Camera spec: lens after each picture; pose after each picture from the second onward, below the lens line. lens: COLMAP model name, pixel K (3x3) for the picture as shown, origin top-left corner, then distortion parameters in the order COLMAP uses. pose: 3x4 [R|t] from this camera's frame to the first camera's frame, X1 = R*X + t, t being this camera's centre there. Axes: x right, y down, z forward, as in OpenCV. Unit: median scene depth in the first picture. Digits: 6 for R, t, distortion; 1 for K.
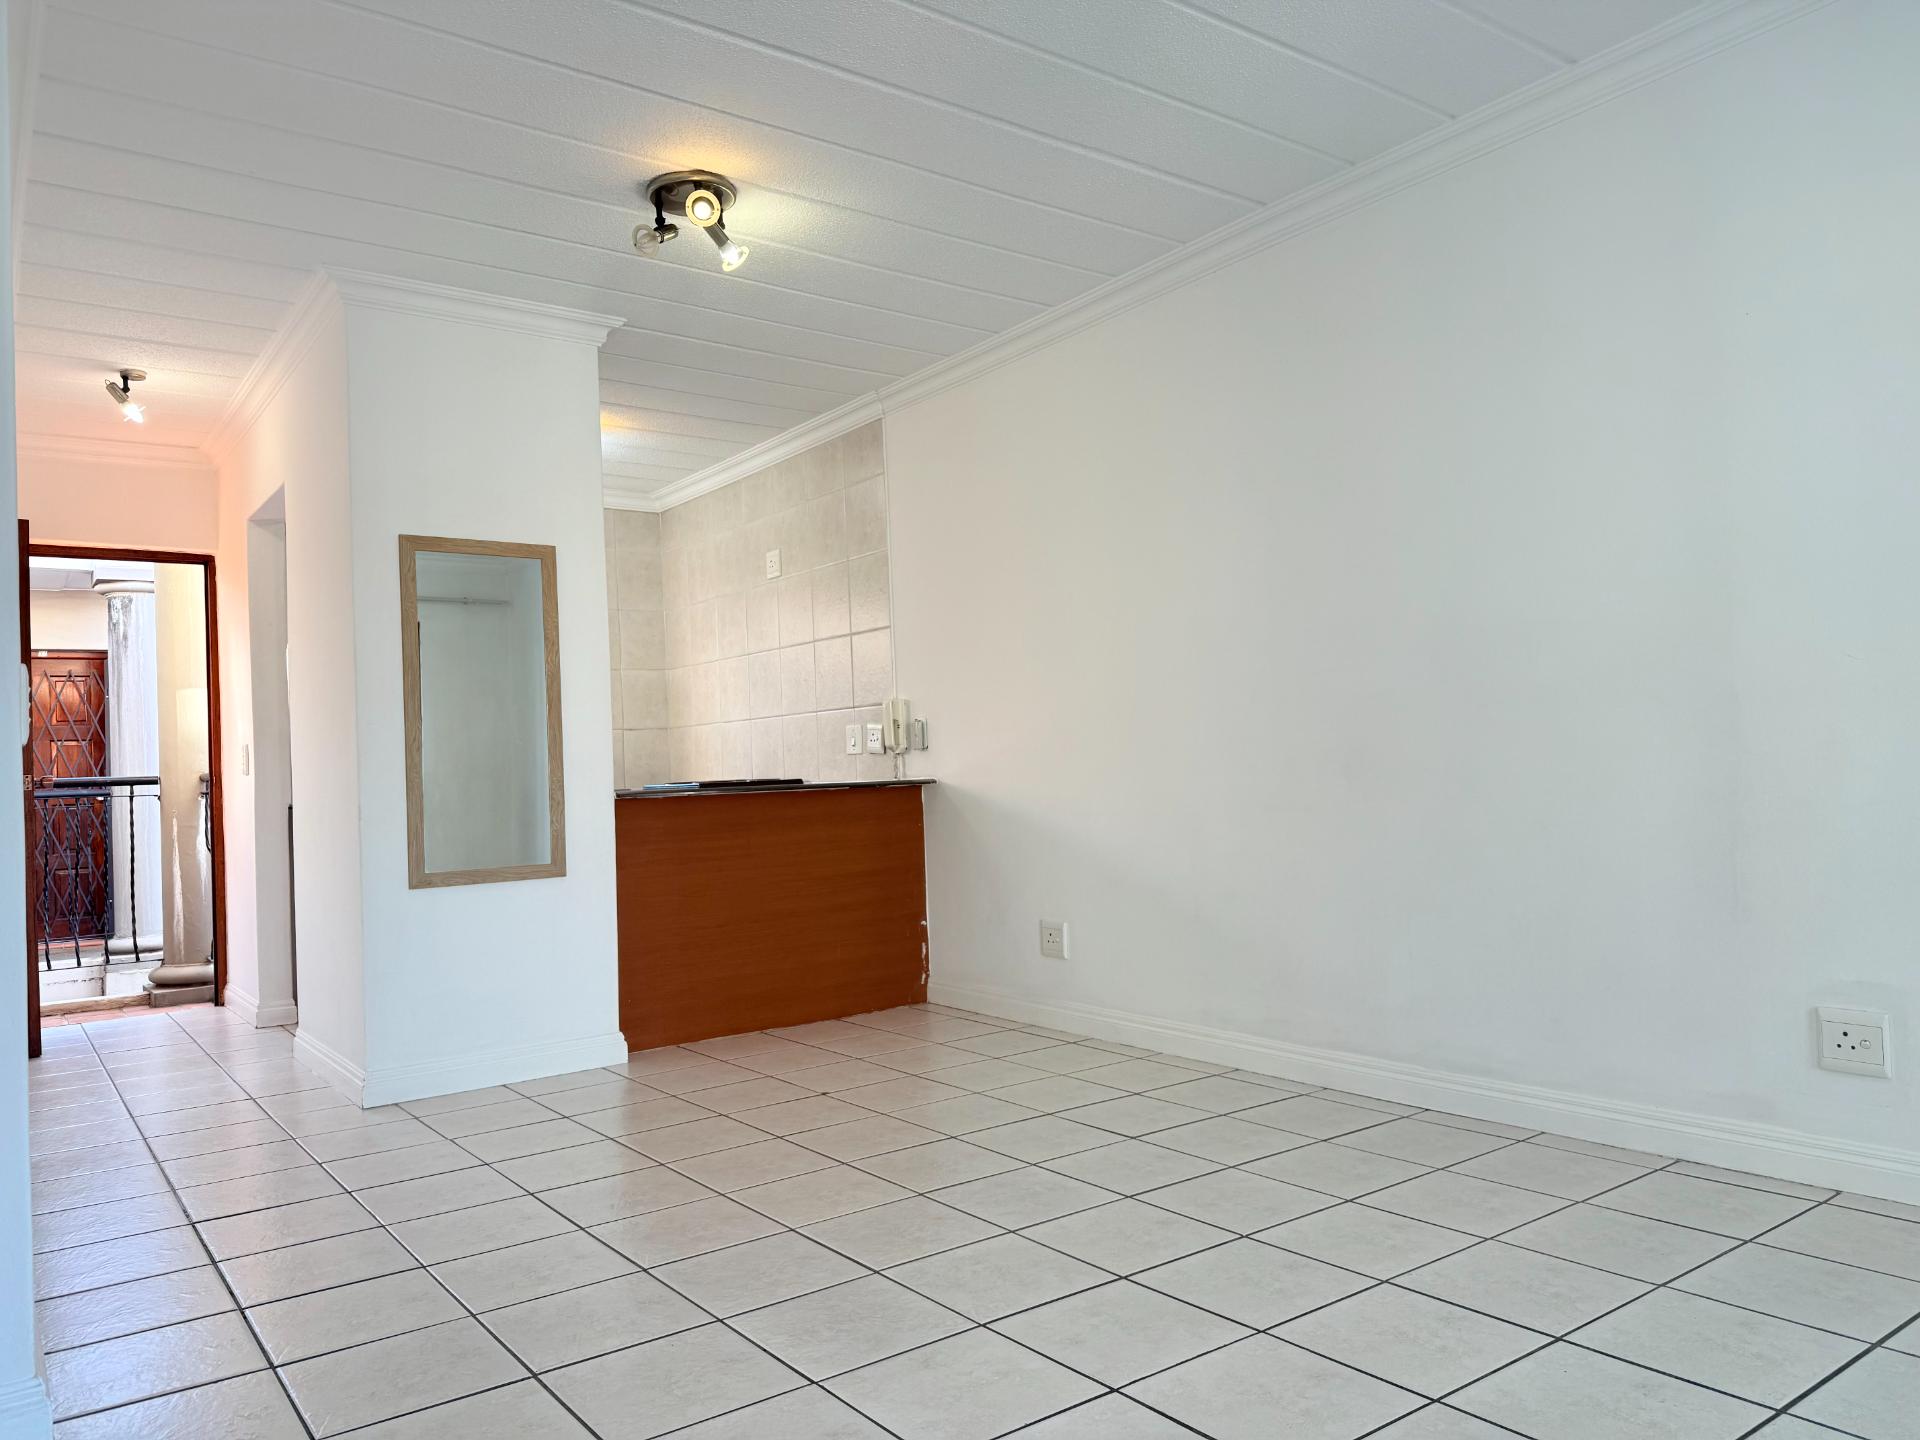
lens RADIAL K [[1330.4, 0, 961.5], [0, 1330.4, 733.4], [0, 0, 1]] dist [0.062677, -0.096290]
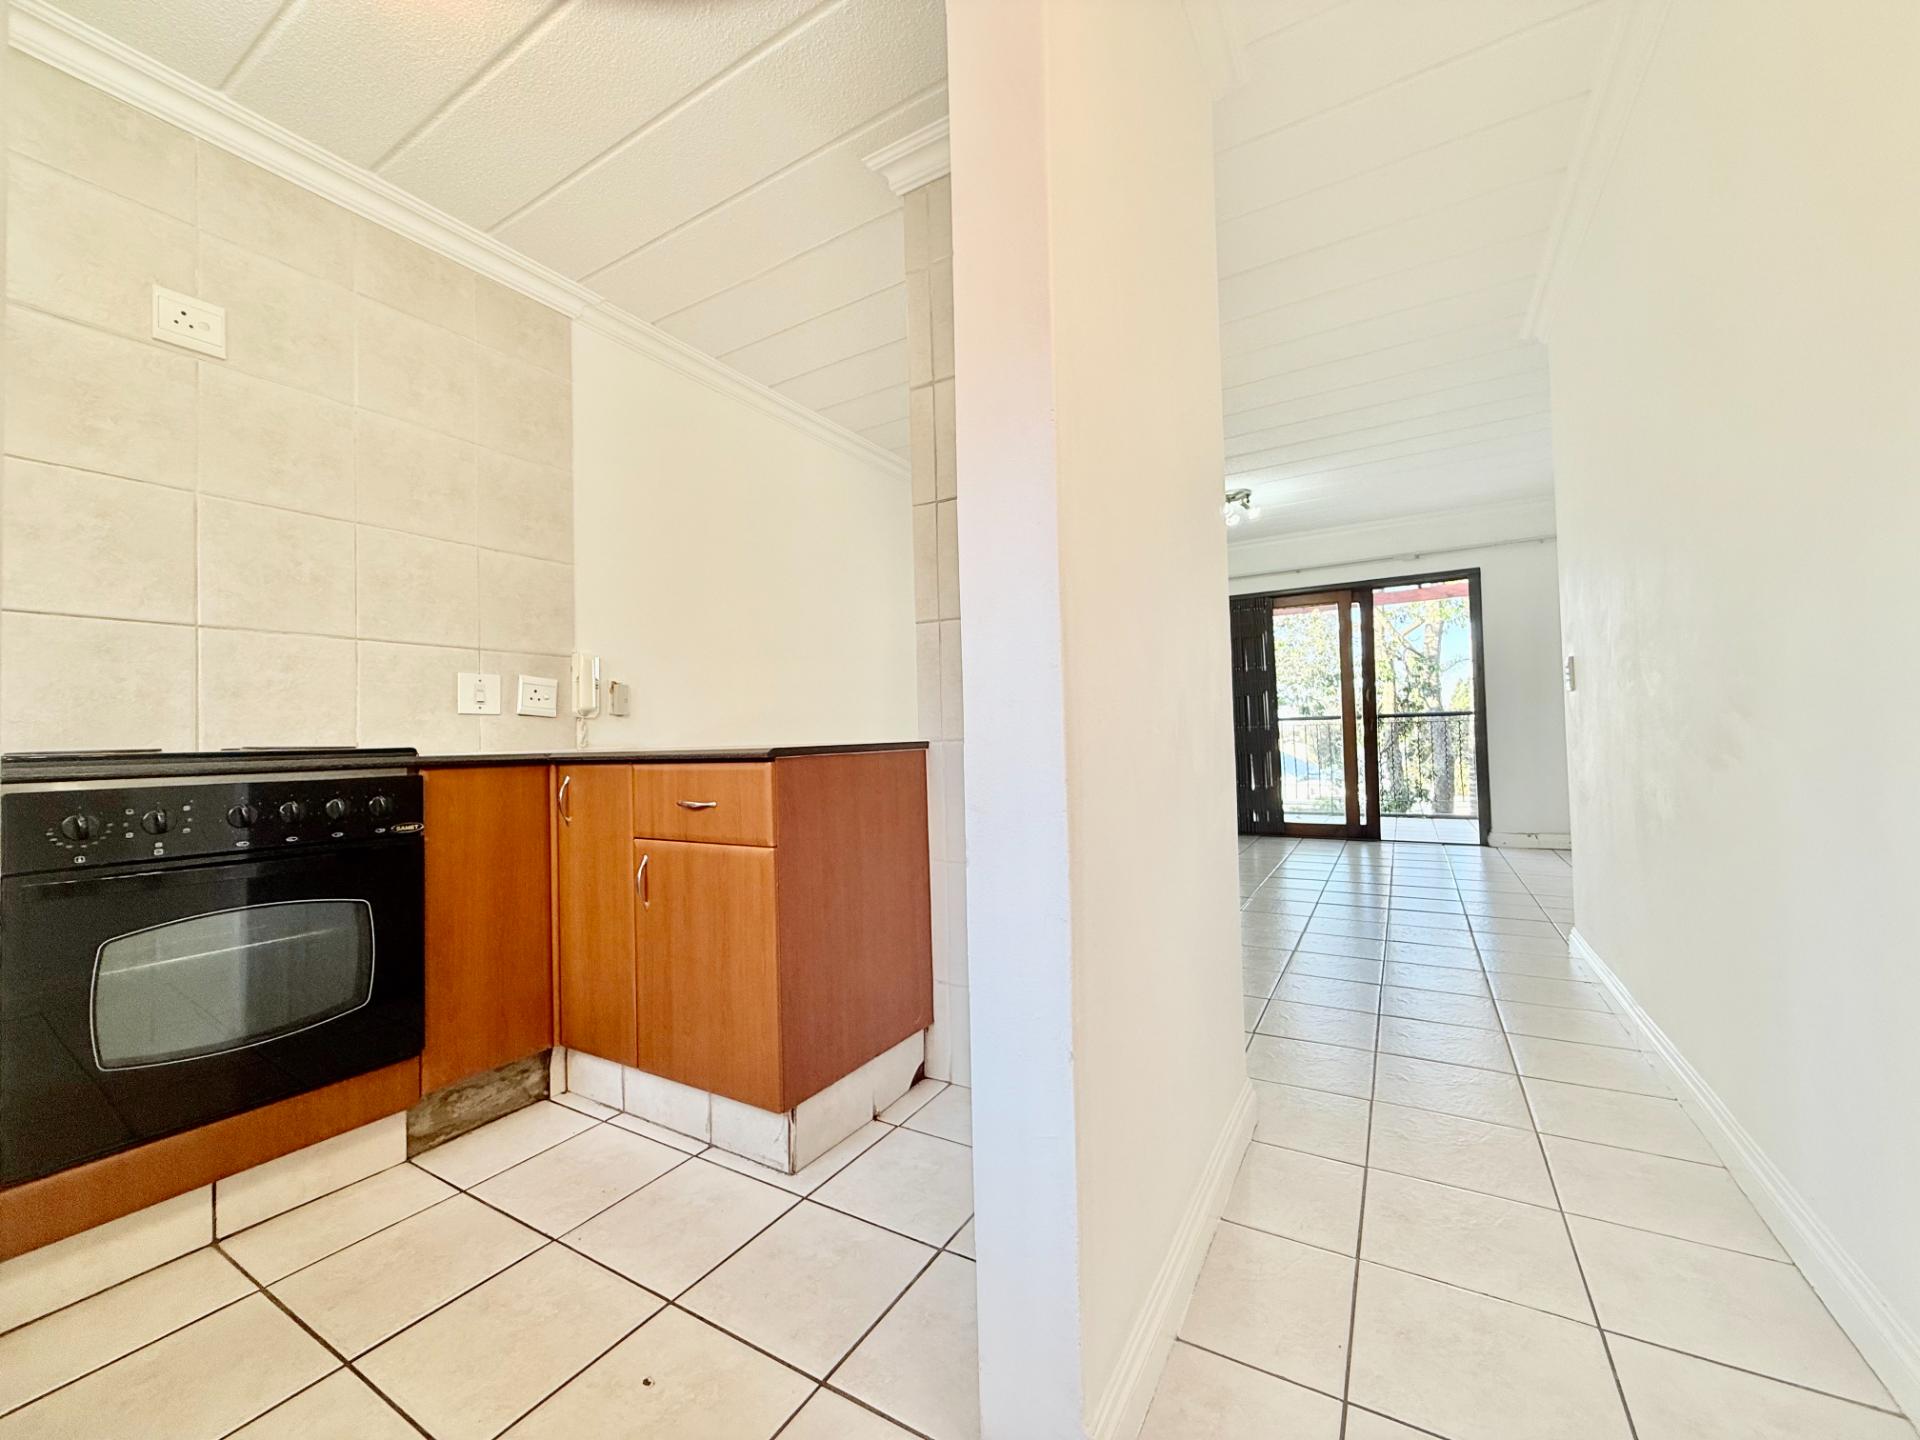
lens RADIAL K [[762.4, 0, 952.1], [0, 762.4, 720.4], [0, 0, 1]] dist [0.000237, -0.000306]
pose [[-0.382210, 0.076061, 0.920940, -0.598192], [0.021409, 0.997068, -0.073464, 0.058809], [-0.923827, -0.008362, -0.382718, 0.999266]]
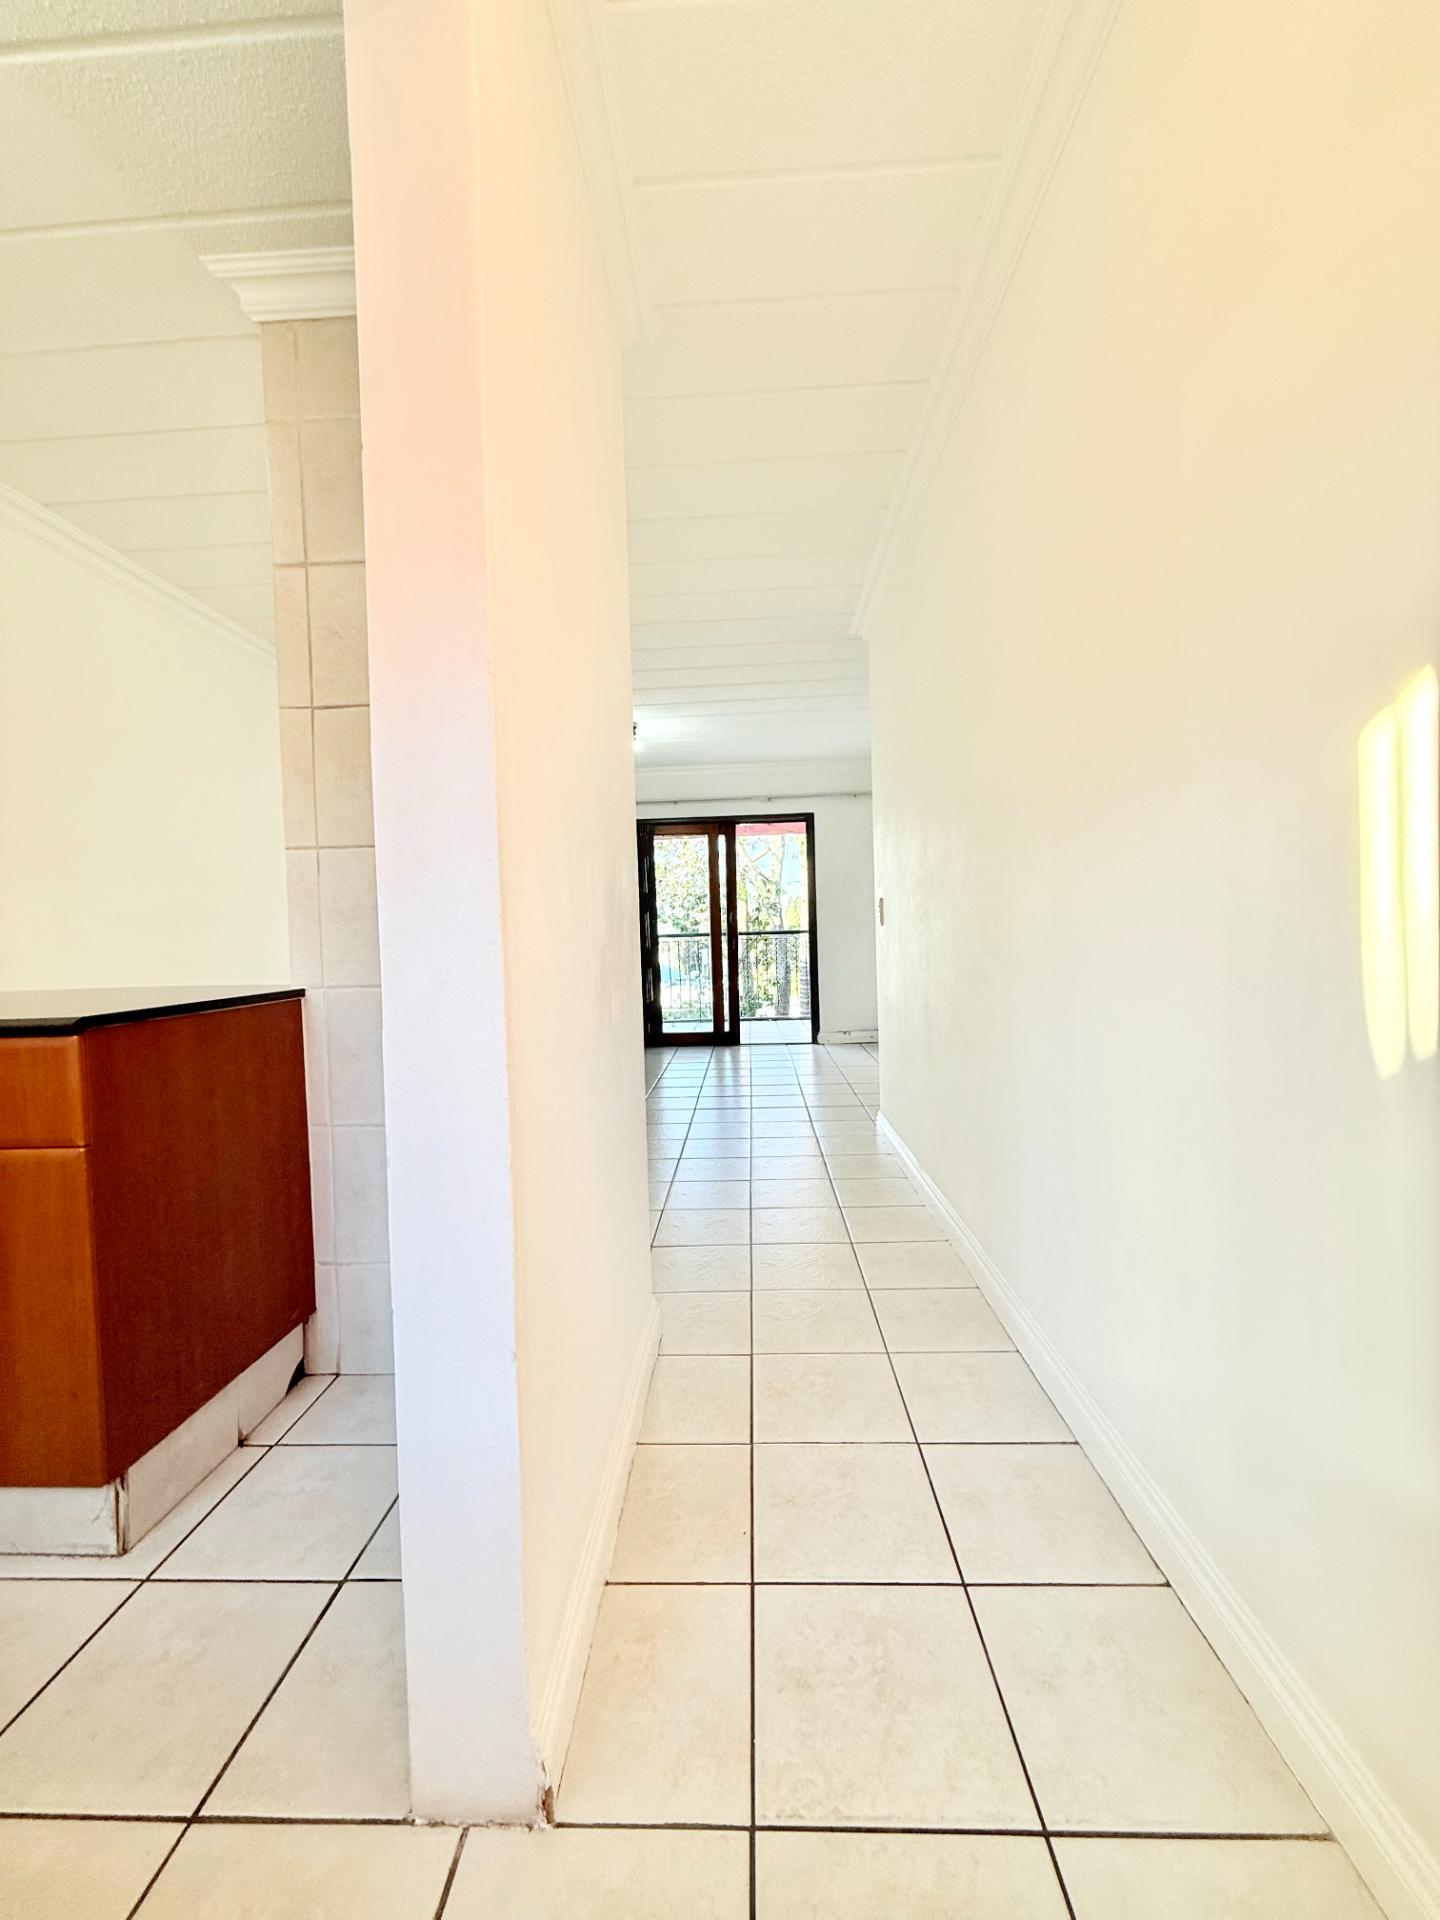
lens RADIAL K [[762.4, 0, 721.9], [0, 762.4, 954.6], [0, 0, 1]] dist [0.000237, -0.000306]
pose [[-0.776600, 0.053117, 0.627751, -0.586103], [0.049983, 0.998493, -0.022653, 0.043021], [-0.628008, 0.013785, -0.778084, 1.005497]]
